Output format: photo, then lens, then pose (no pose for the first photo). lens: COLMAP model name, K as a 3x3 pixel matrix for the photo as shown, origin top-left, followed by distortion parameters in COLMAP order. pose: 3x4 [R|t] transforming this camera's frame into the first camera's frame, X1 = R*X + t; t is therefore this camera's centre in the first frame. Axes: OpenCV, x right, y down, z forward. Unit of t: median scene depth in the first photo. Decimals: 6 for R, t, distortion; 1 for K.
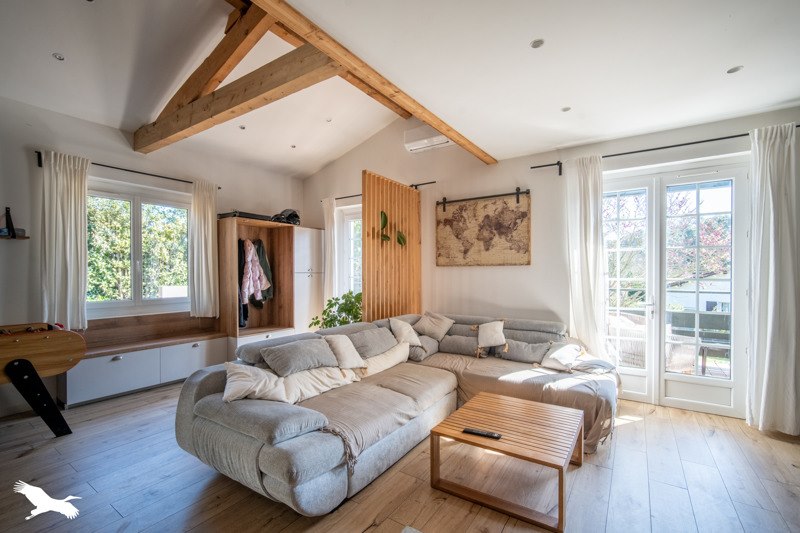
lens RADIAL K [[356.0, 0, 396.6], [0, 356.0, 273.9], [0, 0, 1]] dist [0.001459, 0.000683]
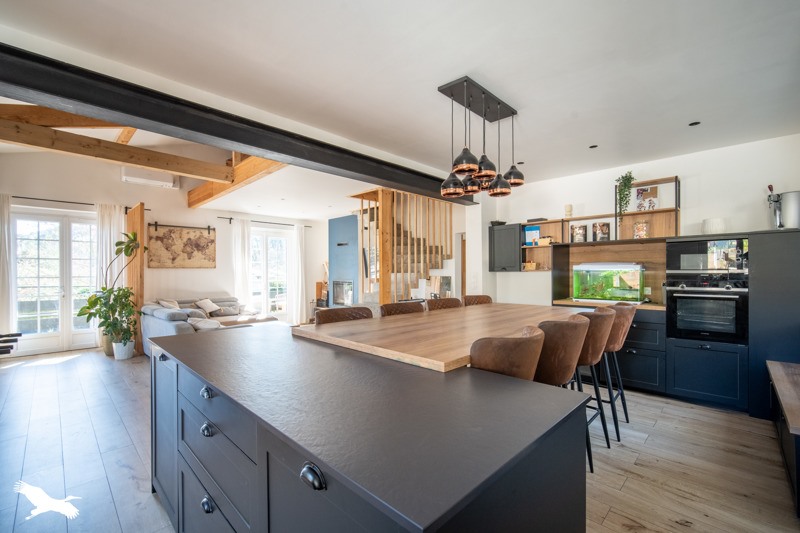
lens RADIAL K [[356.0, 0, 396.1], [0, 356.0, 269.5], [0, 0, 1]] dist [0.001459, 0.000683]
pose [[0.191111, 0.007871, 0.981537, -1.130791], [0.007245, 0.999929, -0.009429, 0.005279], [-0.981542, 0.008913, 0.191040, -0.257353]]
